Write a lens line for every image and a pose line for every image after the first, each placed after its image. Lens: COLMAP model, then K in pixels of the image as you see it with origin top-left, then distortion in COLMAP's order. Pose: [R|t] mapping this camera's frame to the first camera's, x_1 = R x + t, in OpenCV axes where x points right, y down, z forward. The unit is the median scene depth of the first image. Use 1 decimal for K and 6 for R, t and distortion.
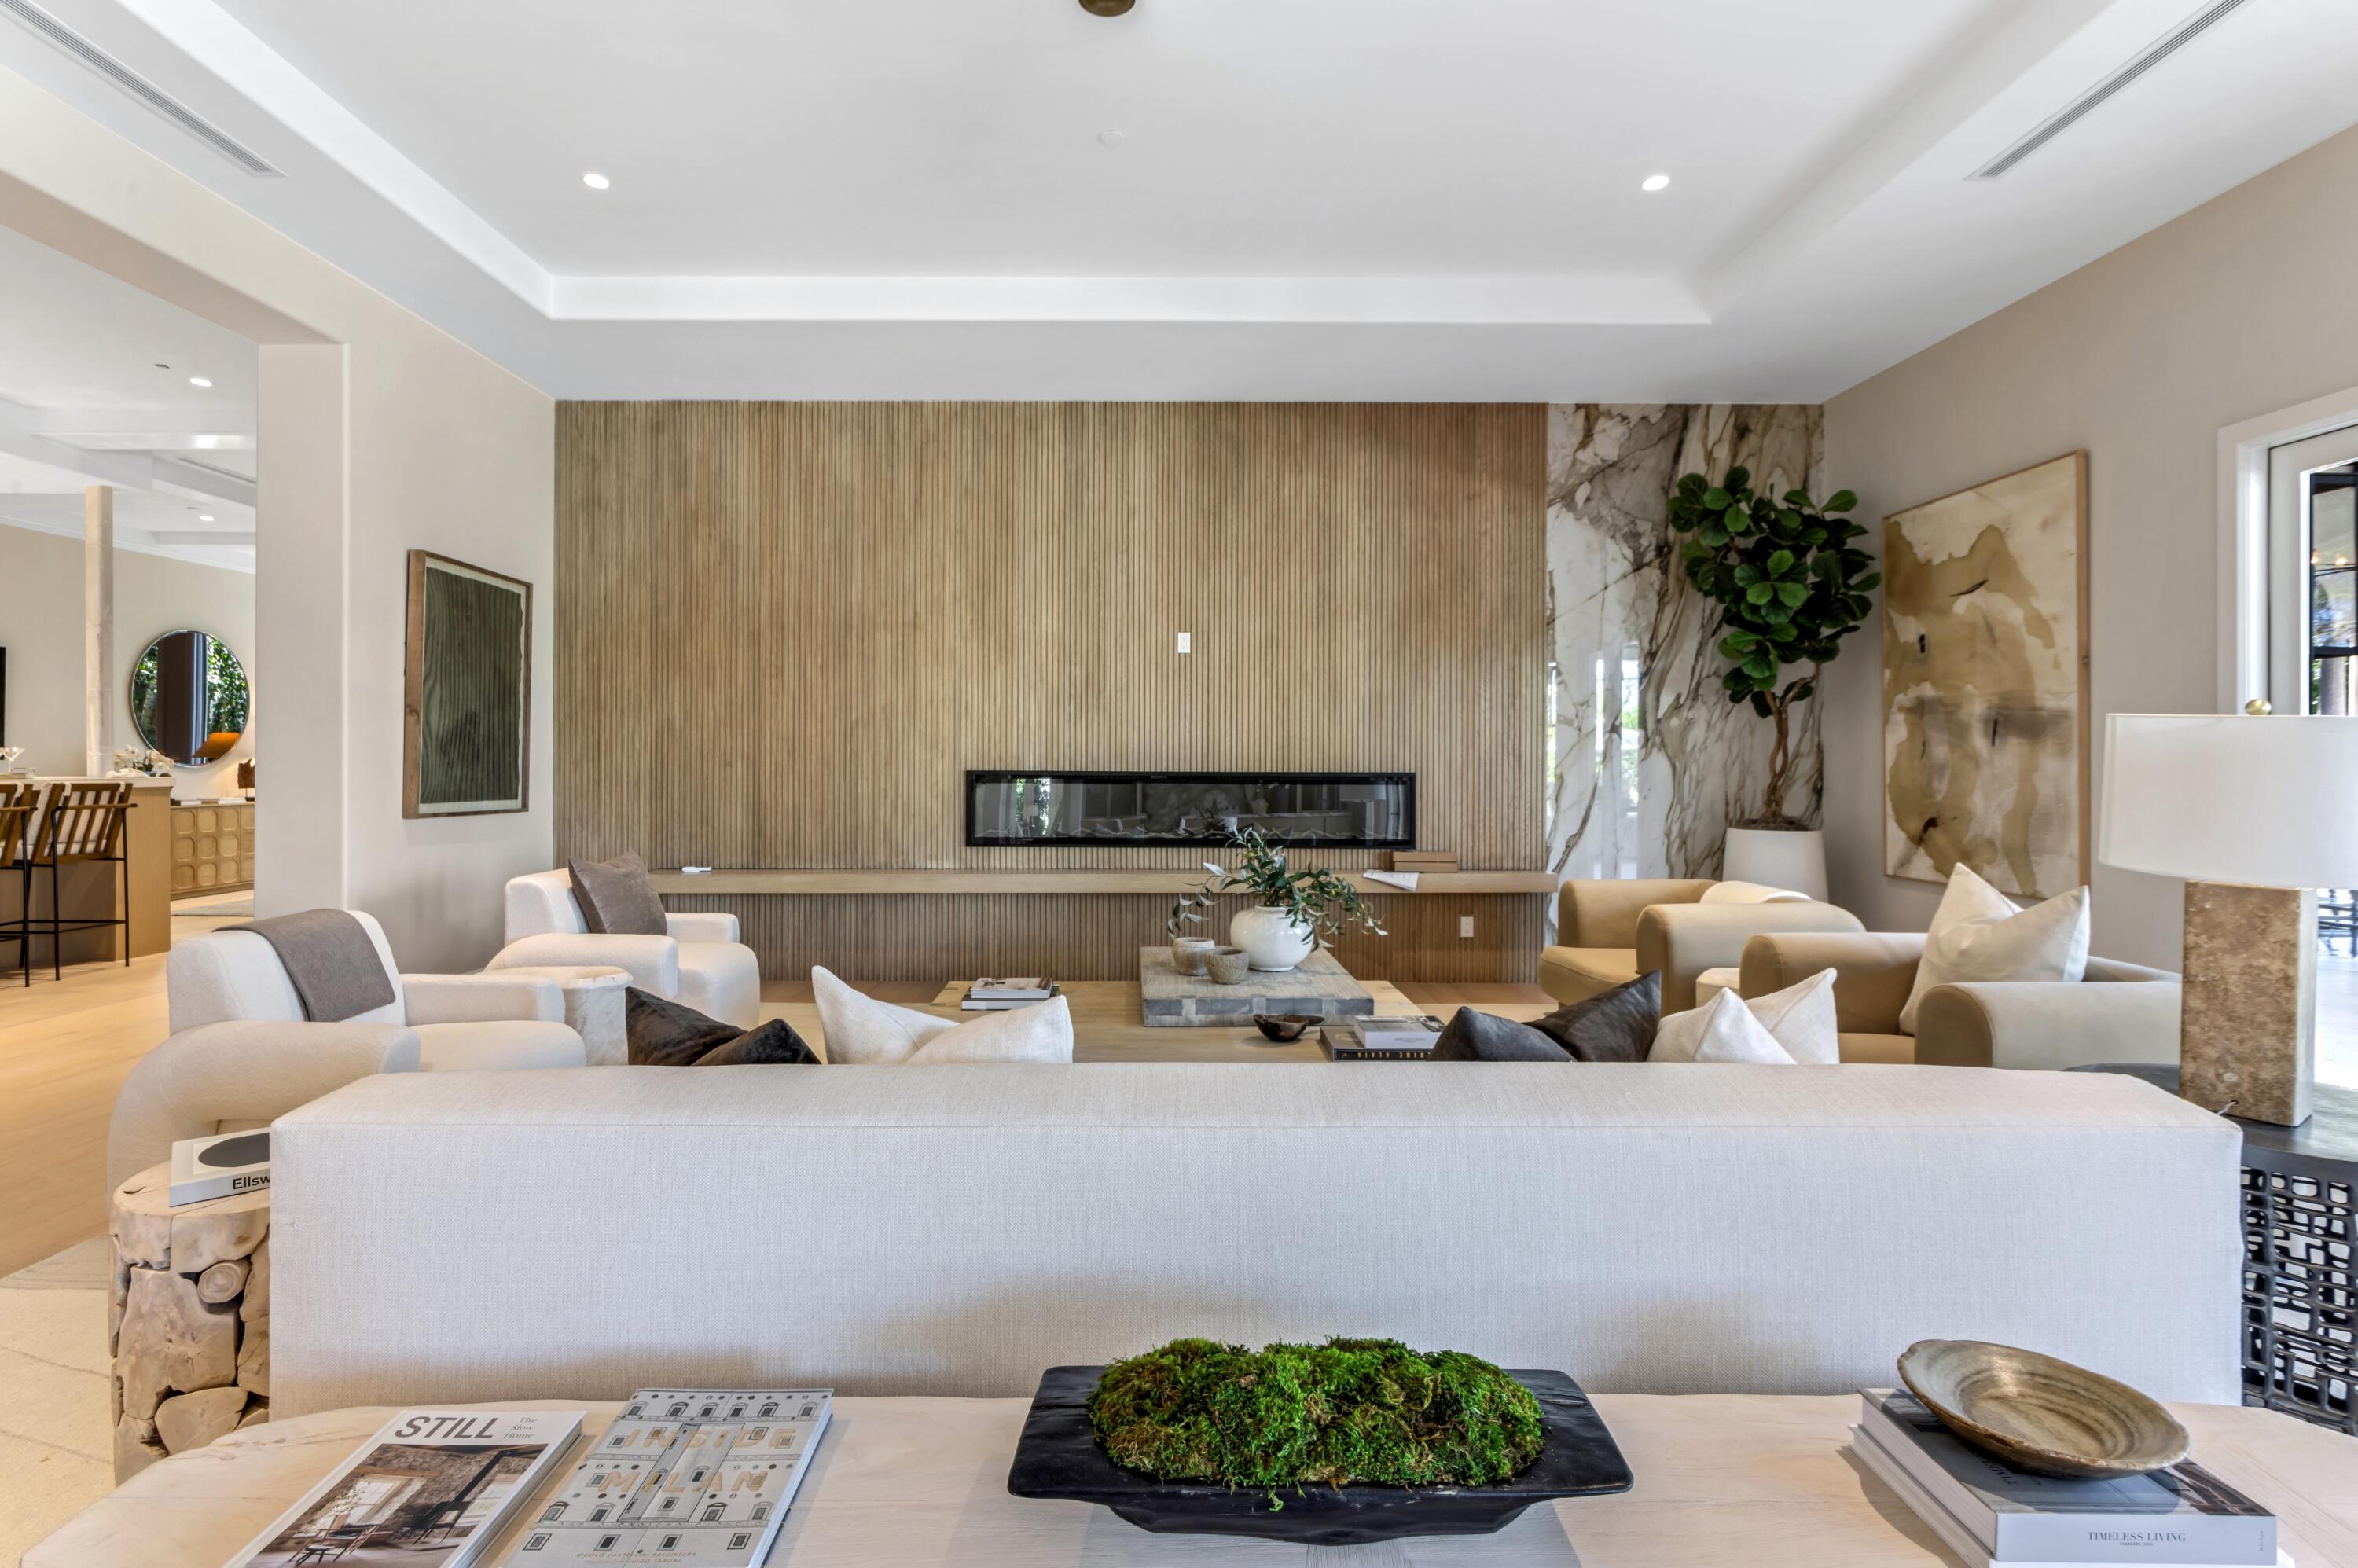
lens RADIAL K [[1169.5, 0, 1171.3], [0, 1169.5, 781.0], [0, 0, 1]] dist [-0.001221, 0.001872]
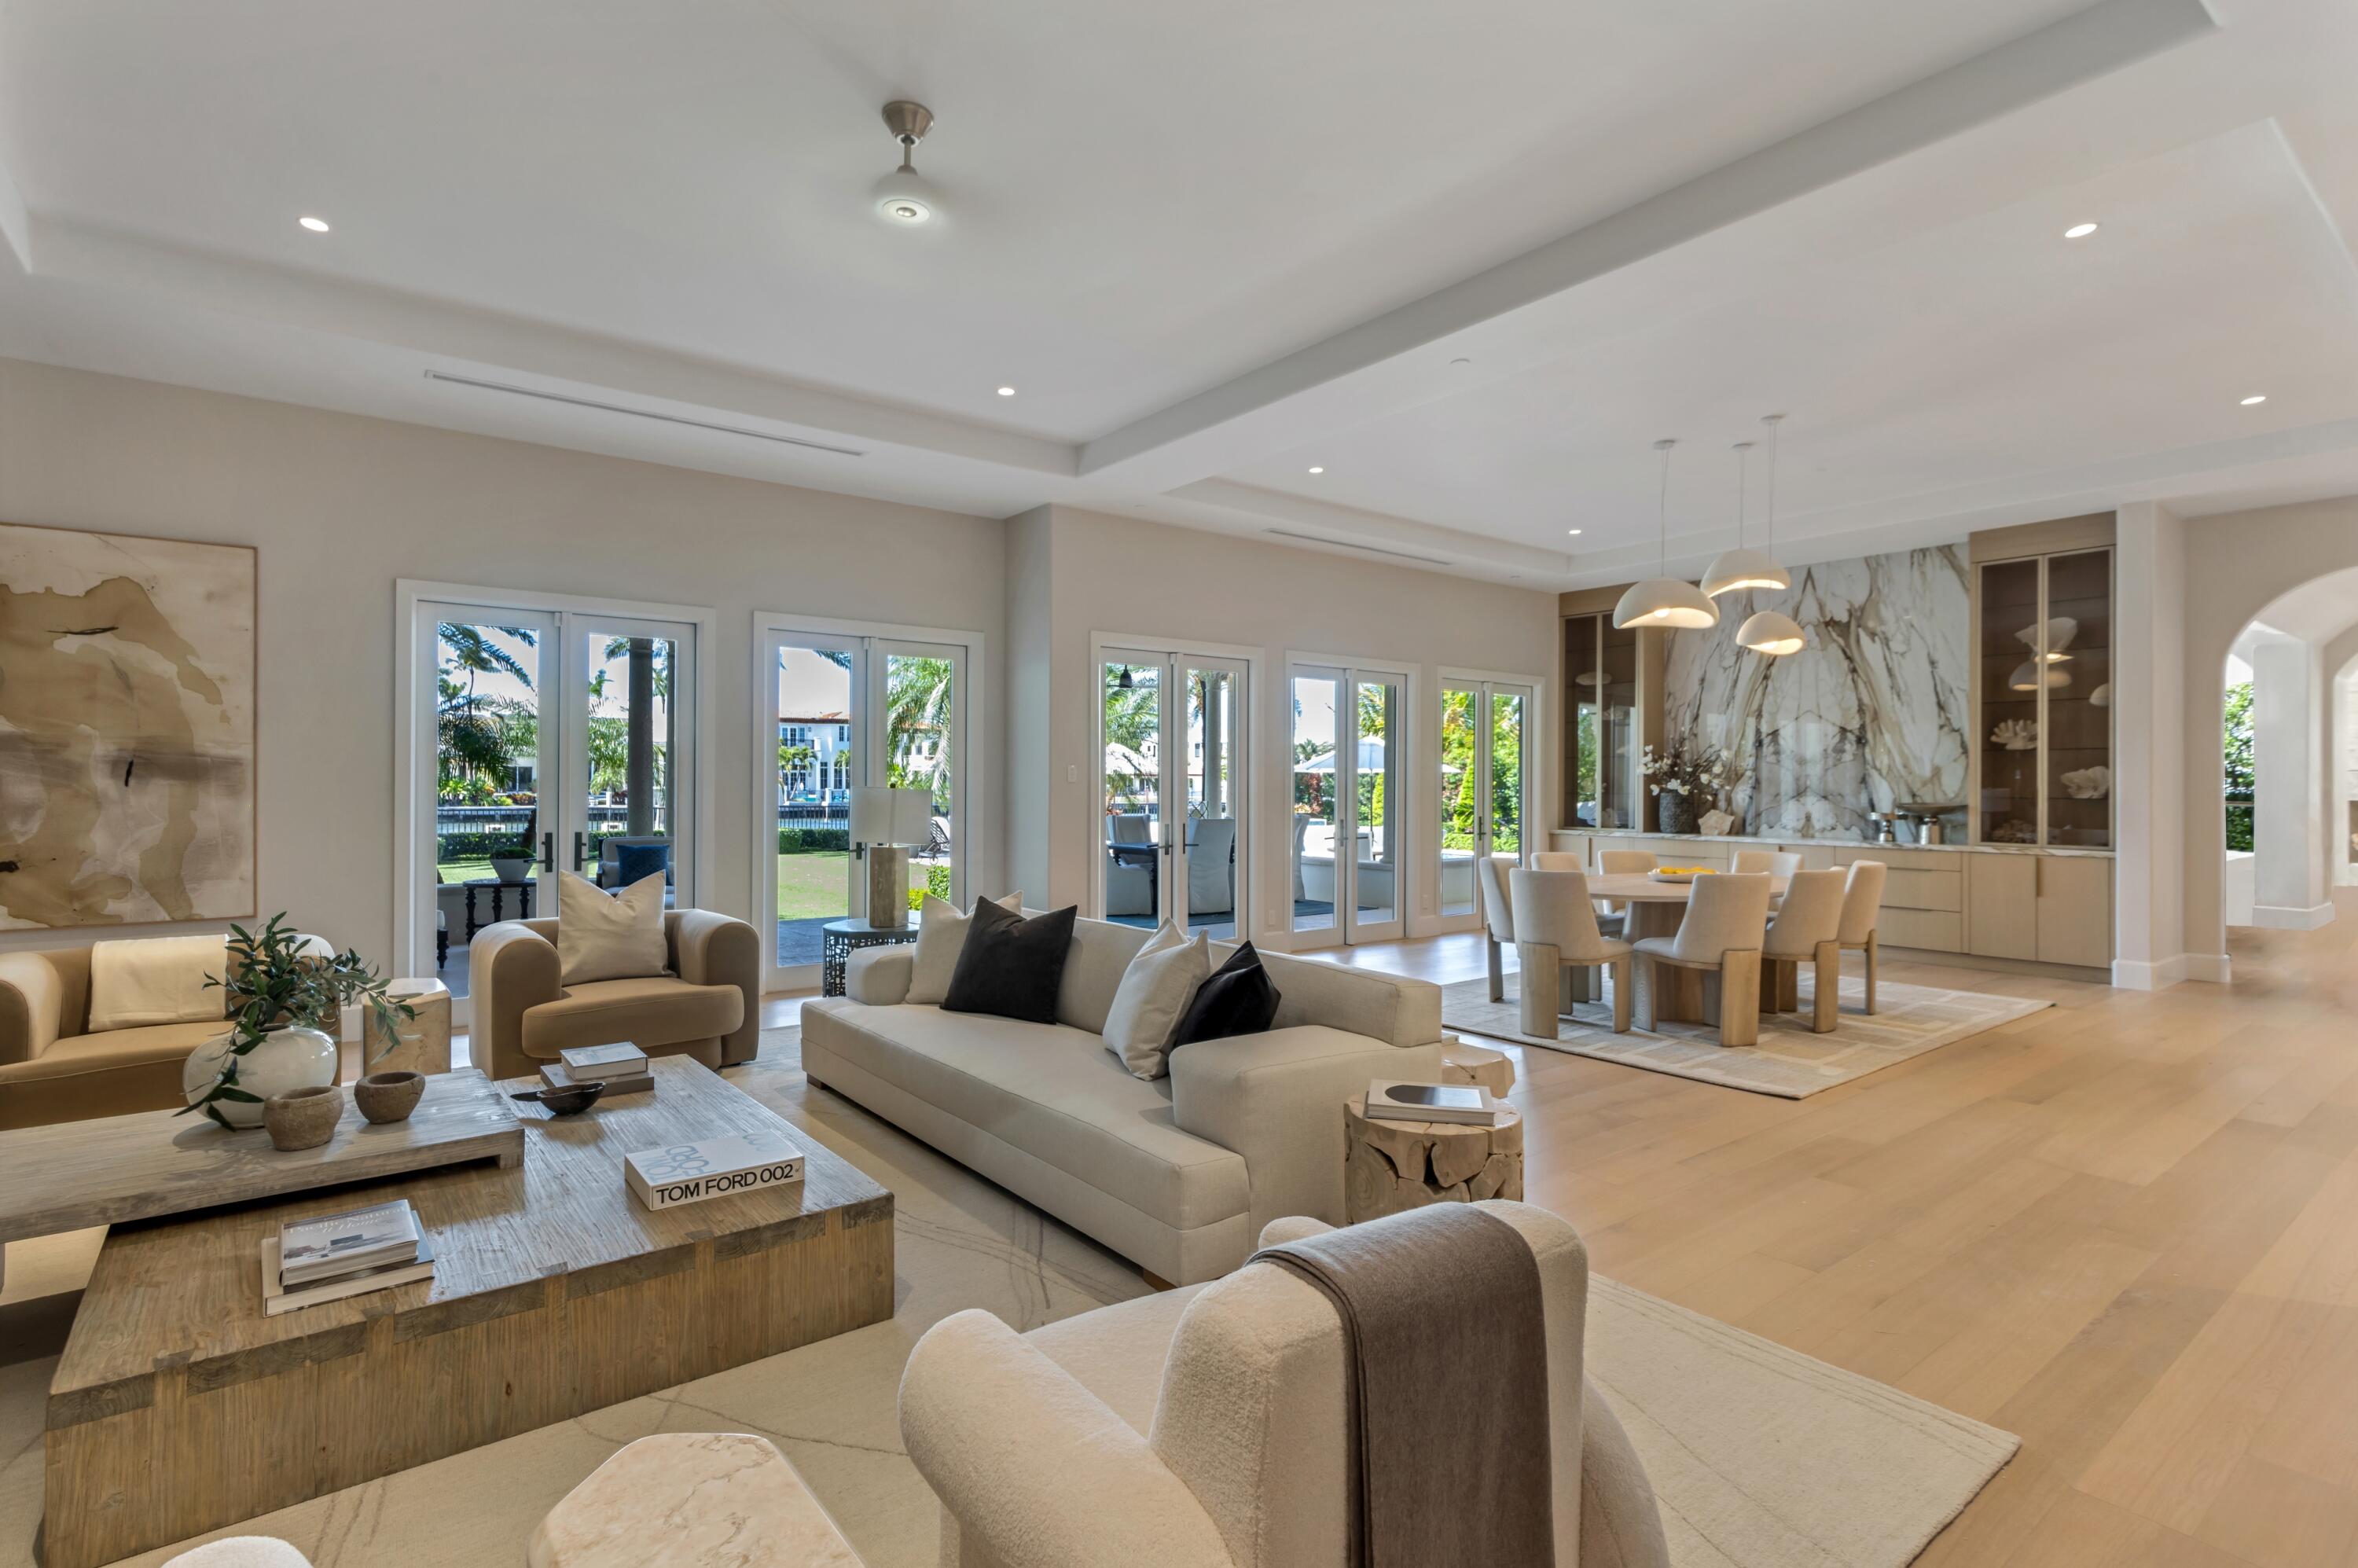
lens RADIAL K [[1144.6, 0, 1187.9], [0, 1144.6, 779.3], [0, 0, 1]] dist [-0.002355, 0.002000]
pose [[-0.636306, -0.002612, 0.771432, -0.688601], [0.005692, 0.999951, 0.008080, -0.038517], [-0.771416, 0.009532, -0.636260, 0.901493]]
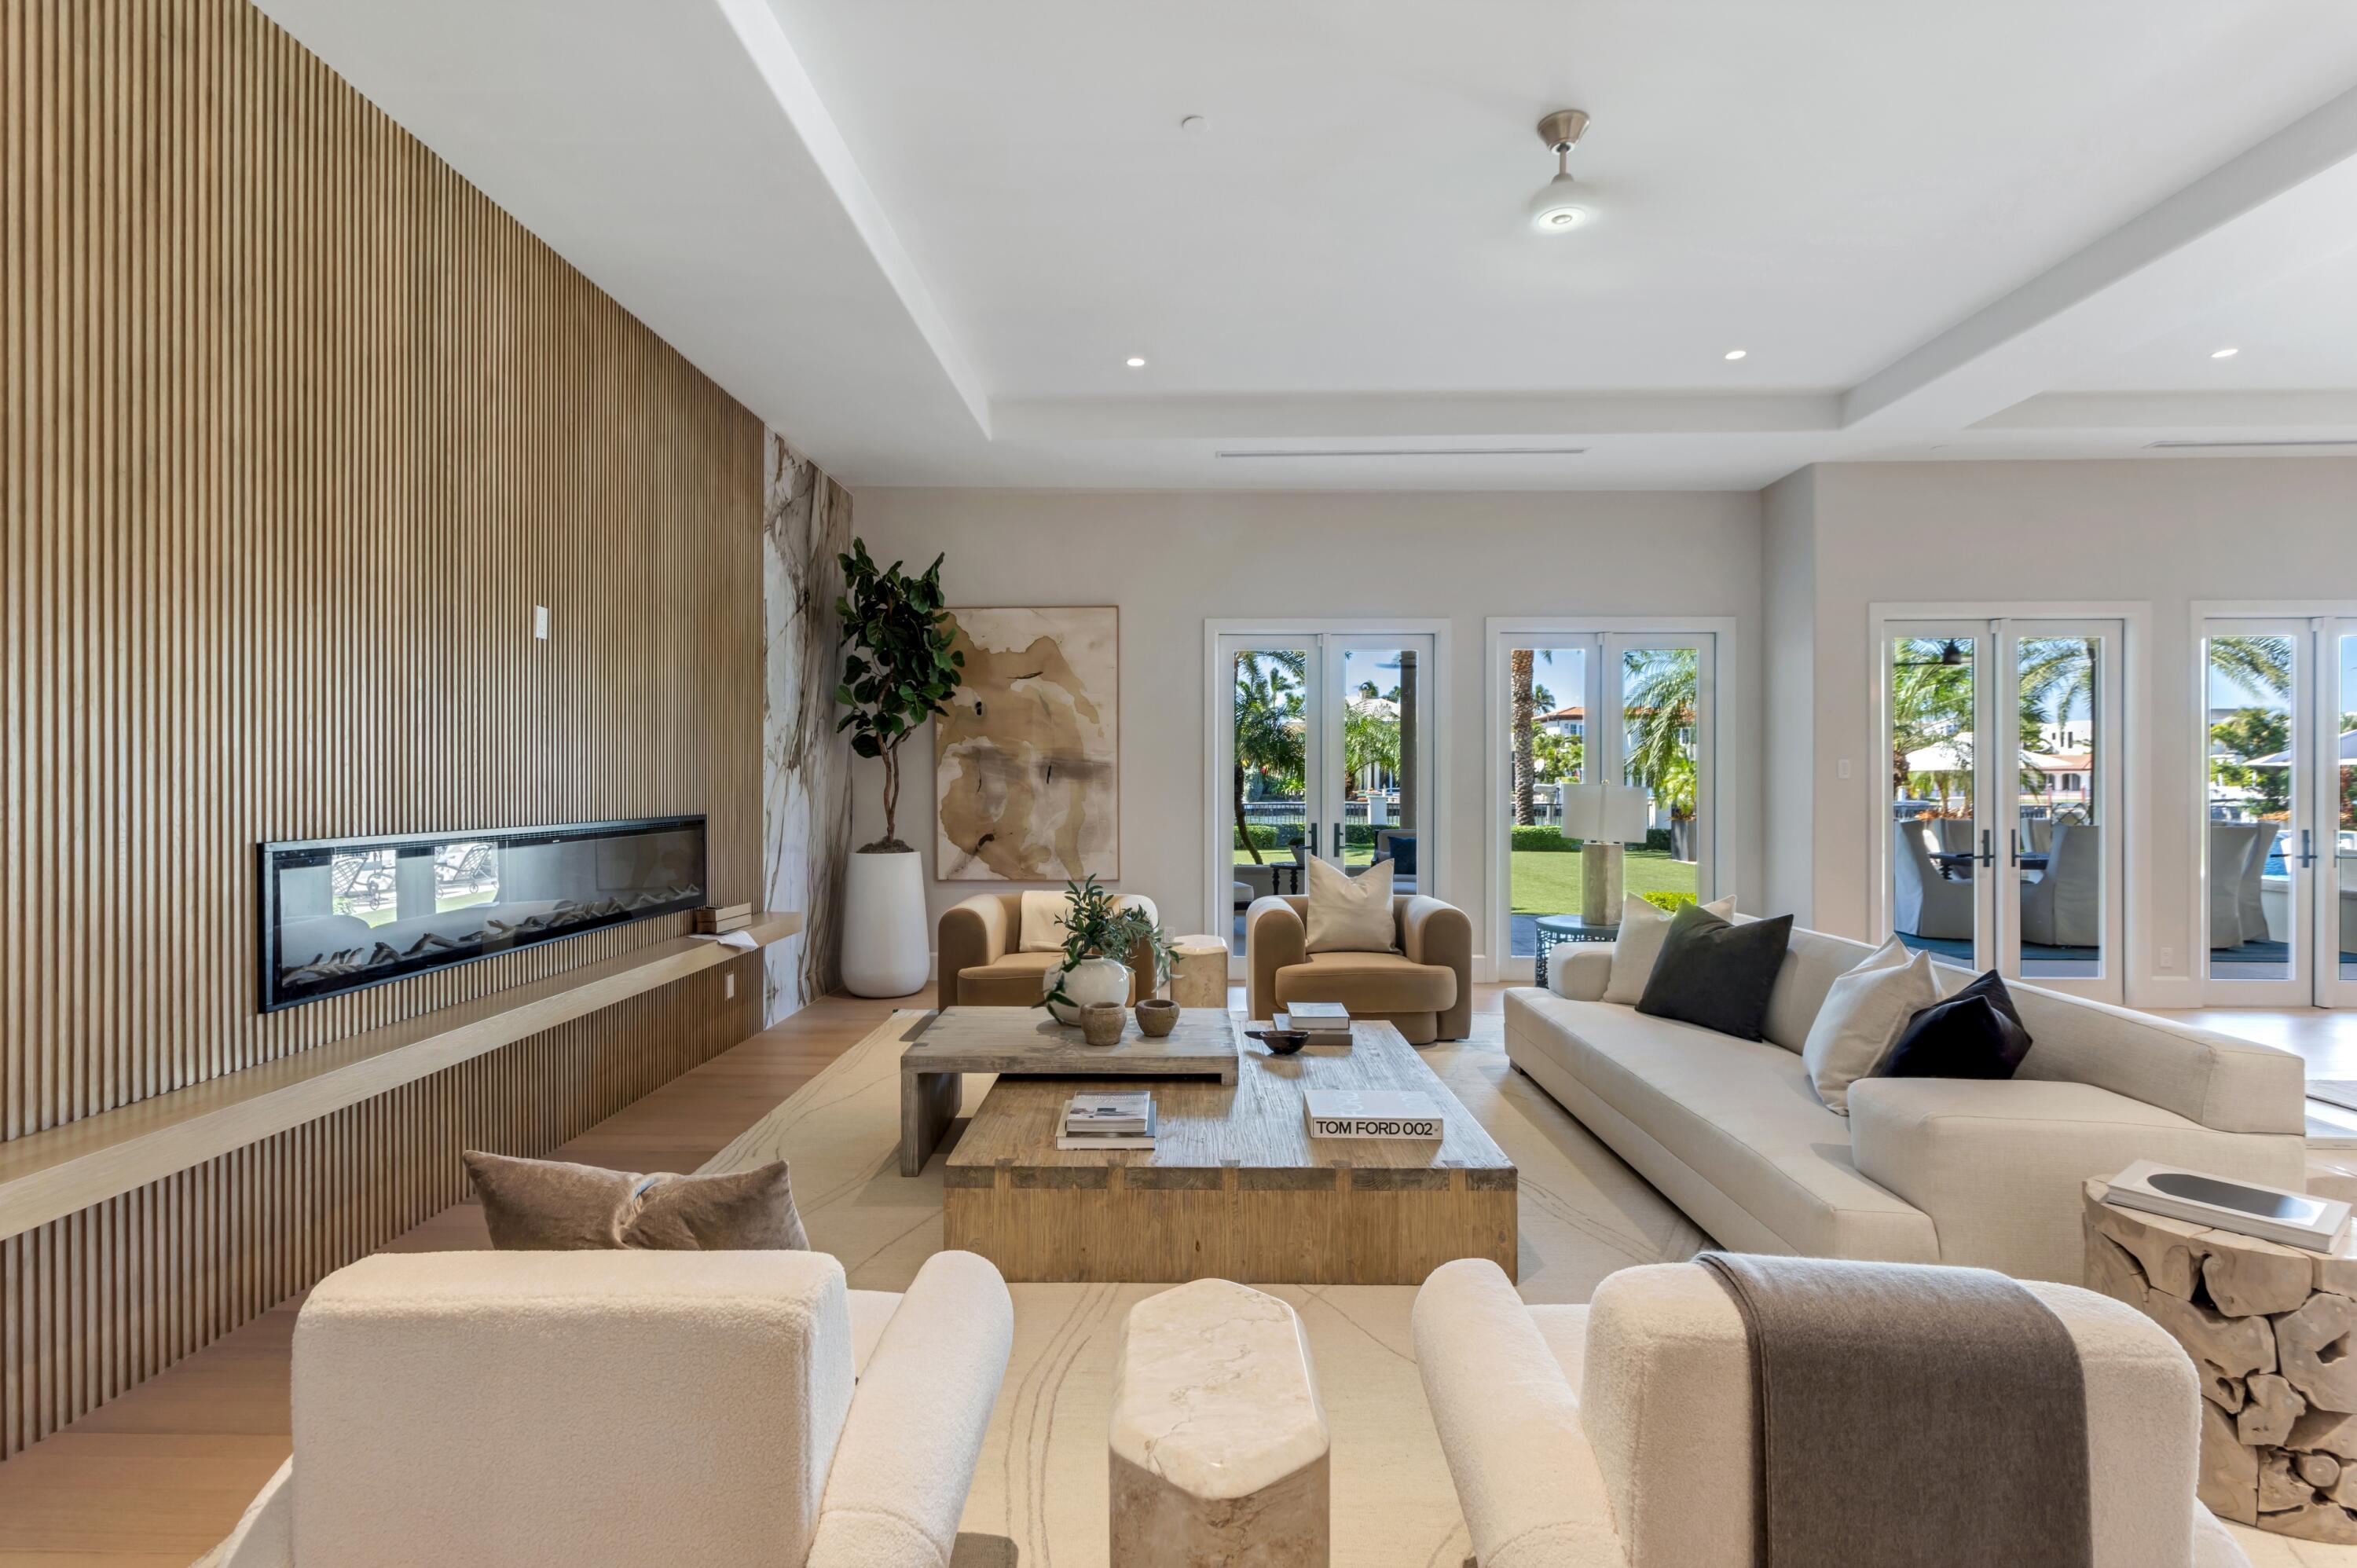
lens RADIAL K [[1169.0, 0, 1170.8], [0, 1169.0, 781.0], [0, 0, 1]] dist [-0.001221, 0.001872]
pose [[0.003946, -0.004258, 0.999983, -0.781036], [0.013699, 0.999897, 0.004204, -0.036924], [-0.999898, 0.013682, 0.004004, 0.821155]]
